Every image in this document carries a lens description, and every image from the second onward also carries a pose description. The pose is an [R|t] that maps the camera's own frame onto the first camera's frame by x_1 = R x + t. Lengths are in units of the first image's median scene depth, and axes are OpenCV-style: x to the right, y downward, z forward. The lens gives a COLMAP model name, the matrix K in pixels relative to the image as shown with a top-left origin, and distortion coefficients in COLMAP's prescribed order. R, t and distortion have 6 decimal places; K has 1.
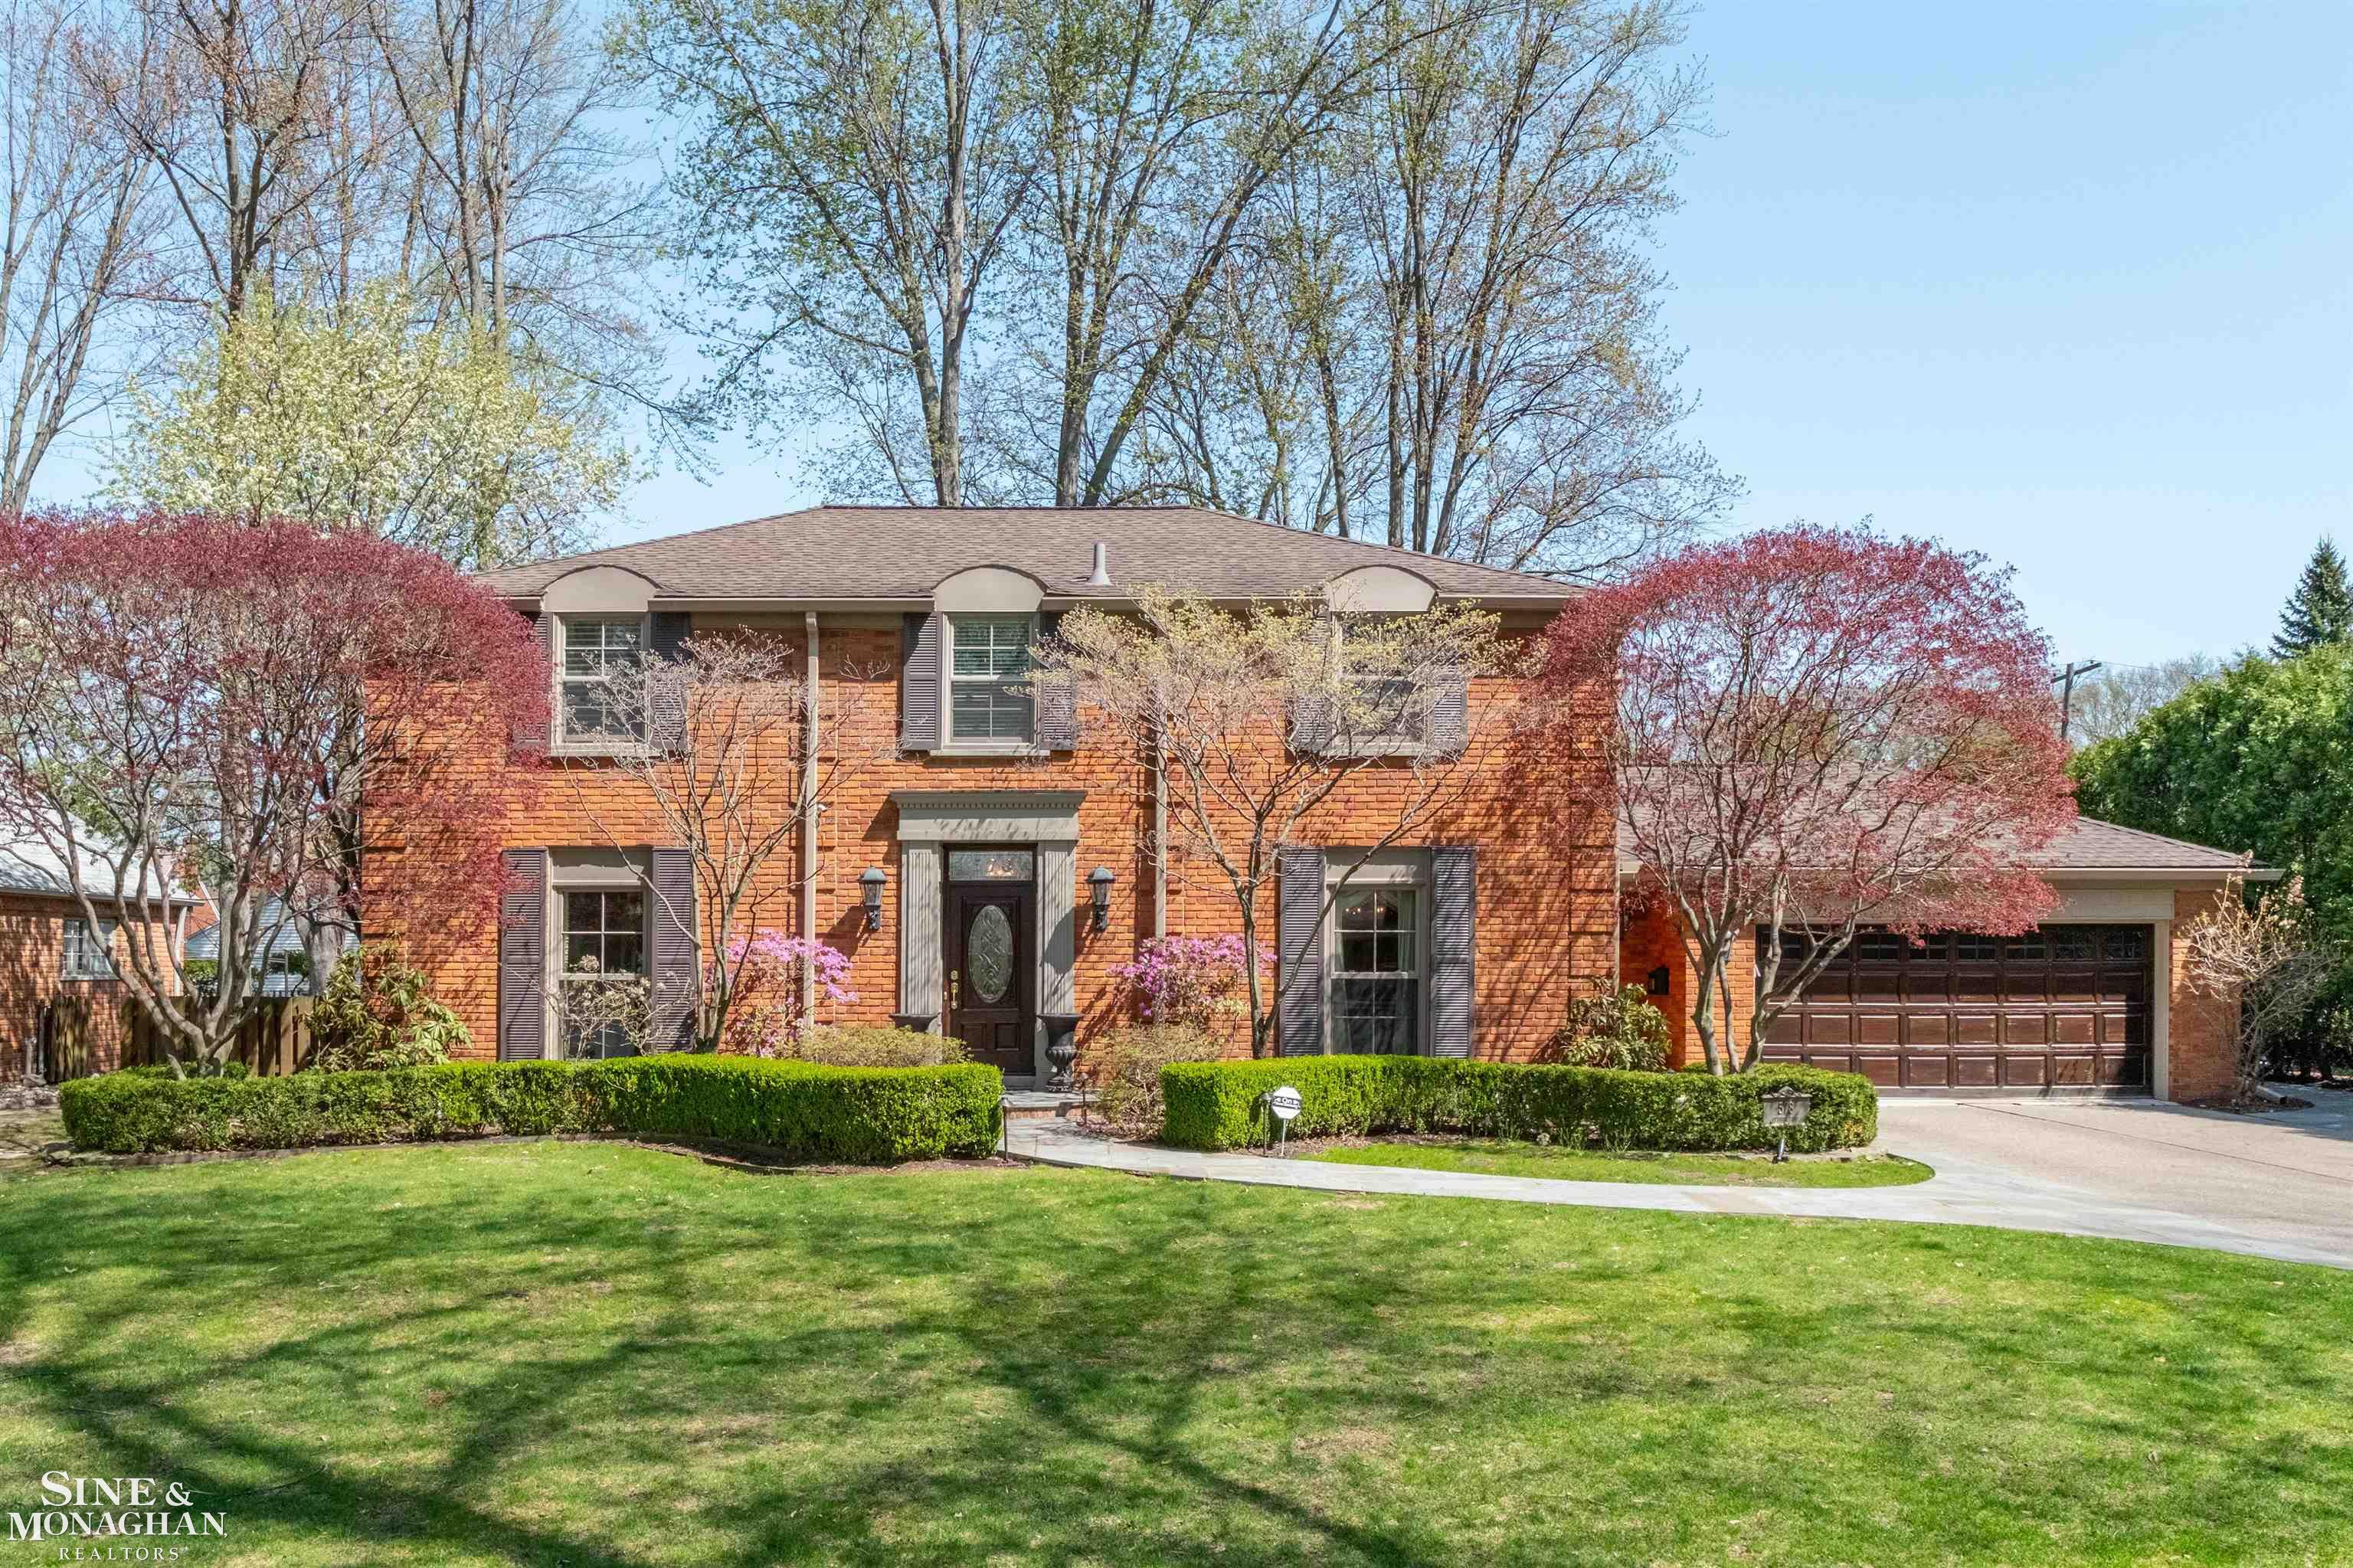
lens RADIAL K [[1503.6, 0, 998.6], [0, 1503.6, 900.5], [0, 0, 1]] dist [0.002862, -0.001443]
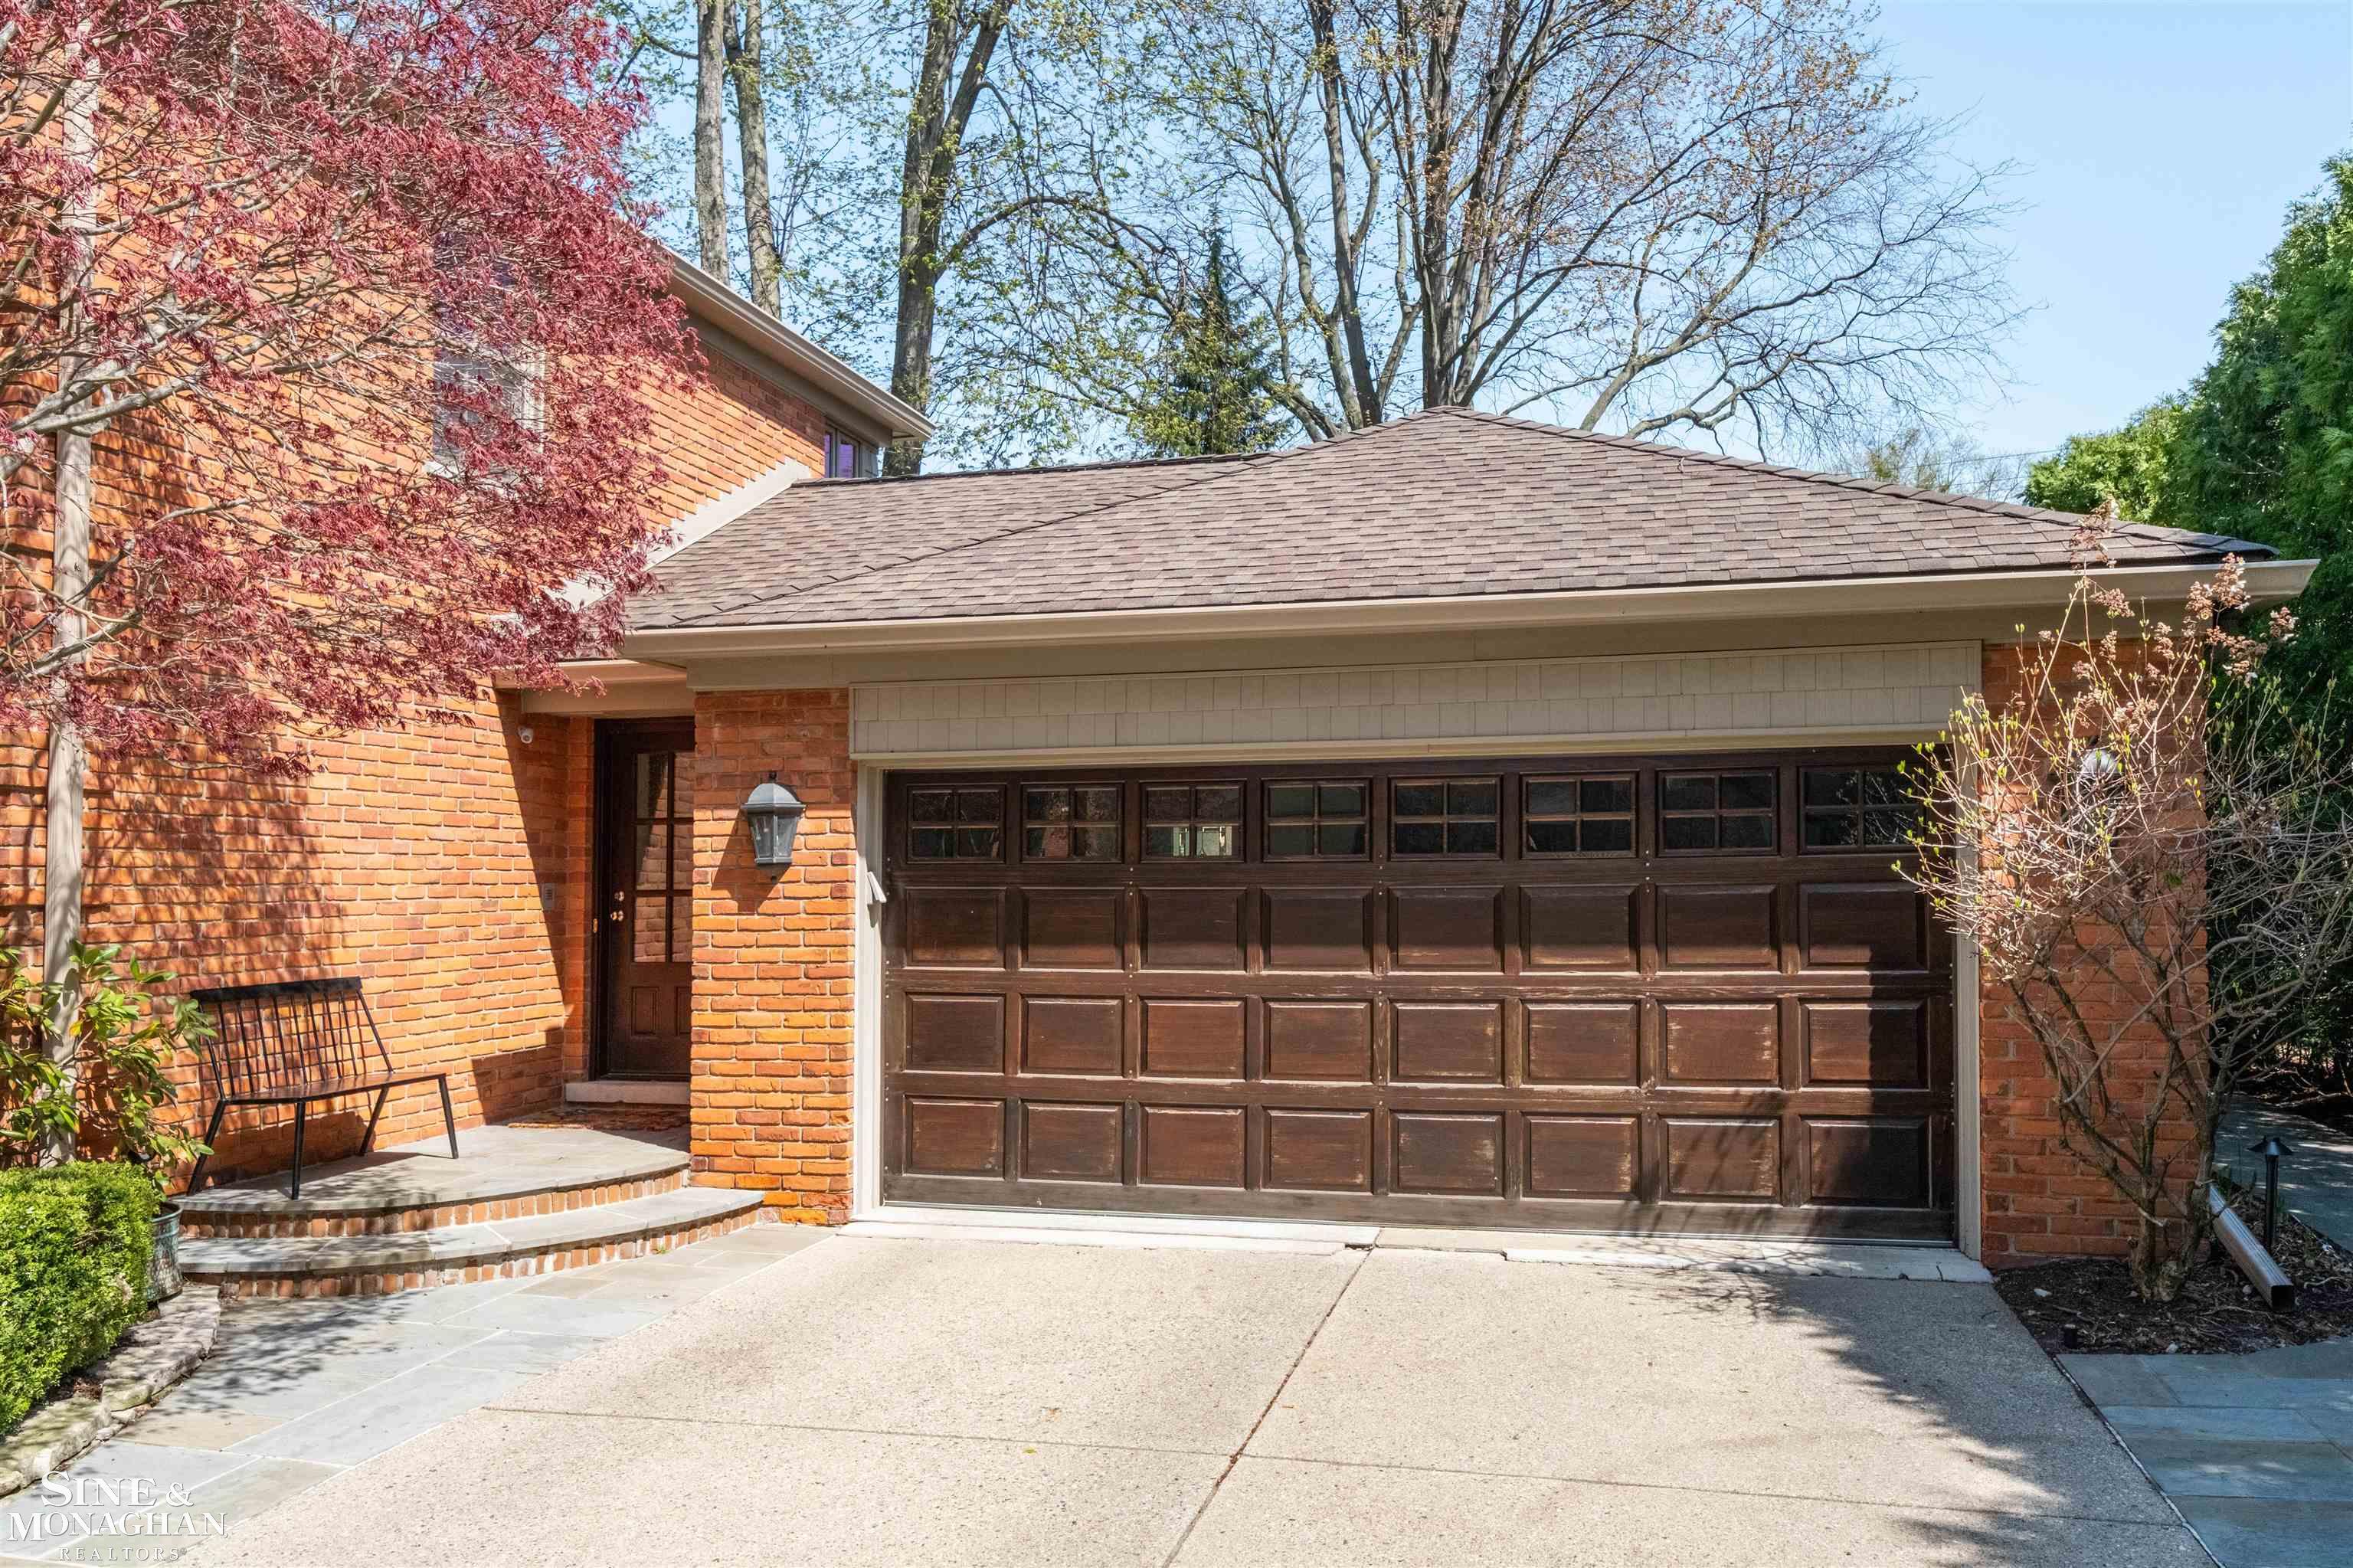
lens RADIAL K [[1728.6, 0, 1172.4], [0, 1728.6, 783.8], [0, 0, 1]] dist [0.008472, 0.001881]
pose [[0.974695, -0.020665, -0.222583, 0.766400], [0.018573, 0.999761, -0.011490, 0.029869], [0.222768, 0.007065, 0.974846, 0.643438]]
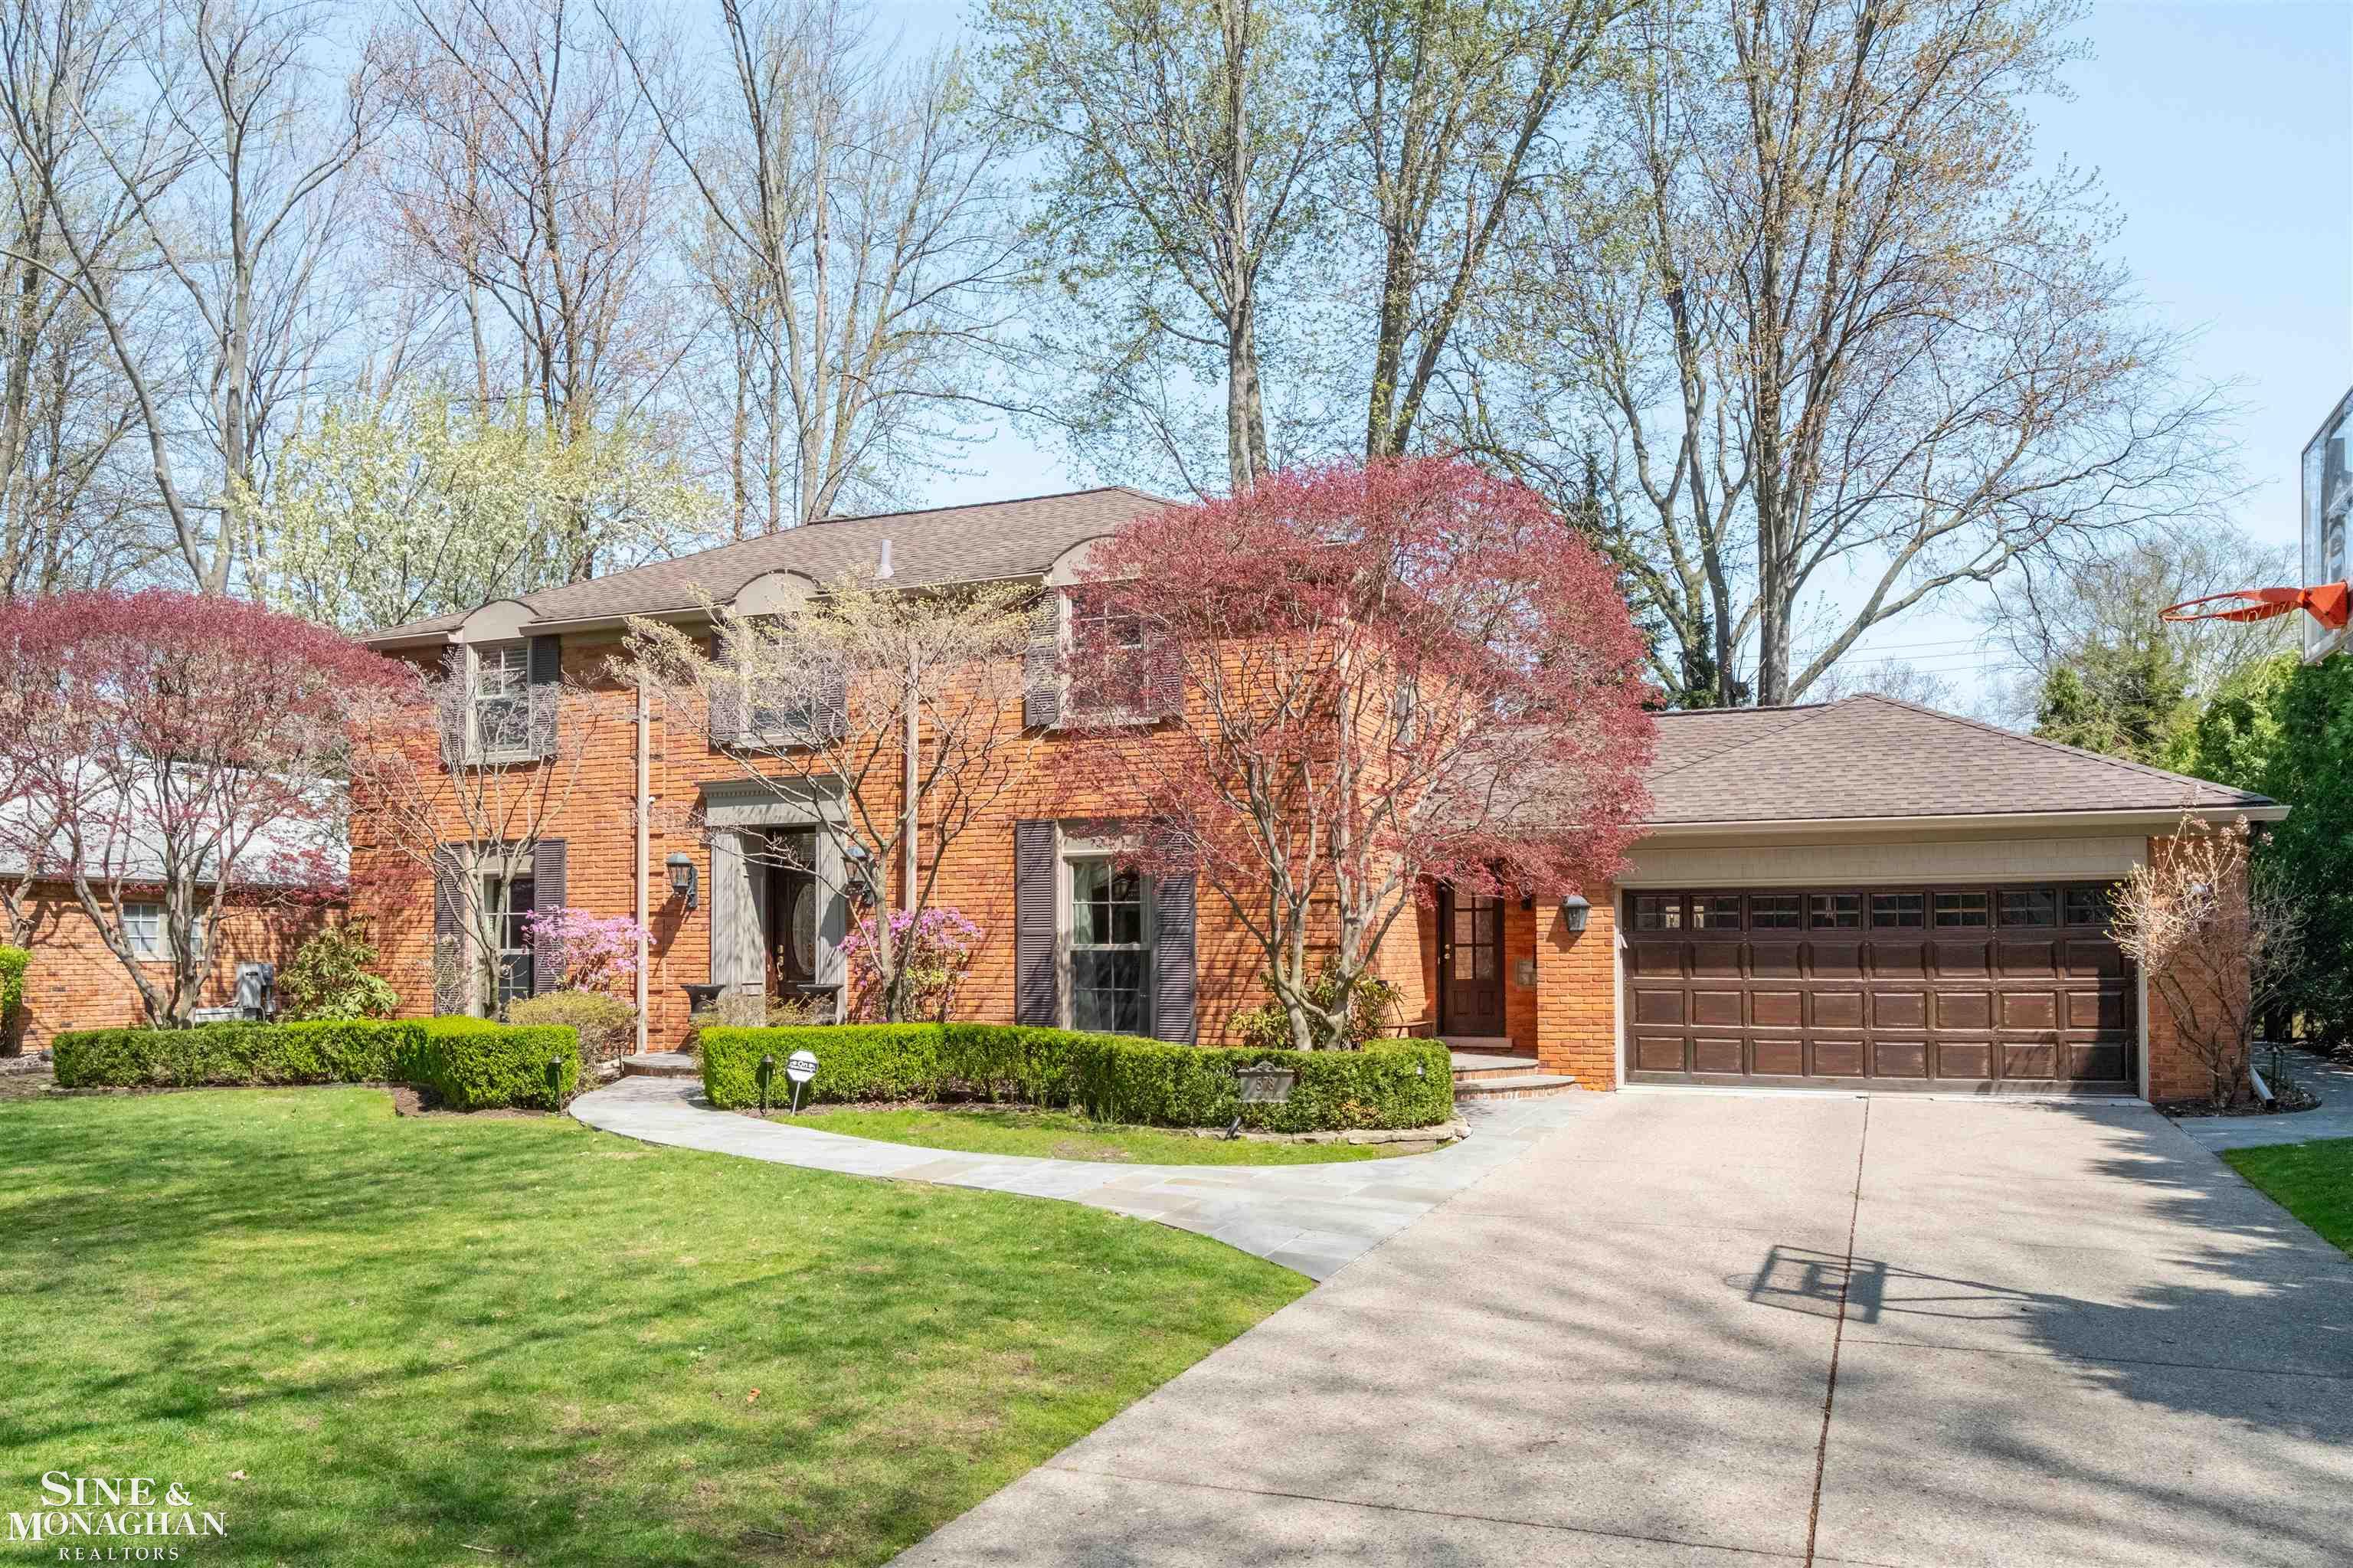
lens RADIAL K [[1651.2, 0, 1169.7], [0, 1651.2, 838.1], [0, 0, 1]] dist [-0.002465, -0.003755]
pose [[0.929861, -0.029694, -0.366712, 0.690001], [0.021916, 0.999438, -0.025356, 0.006132], [0.367259, 0.015540, 0.929989, 0.001797]]
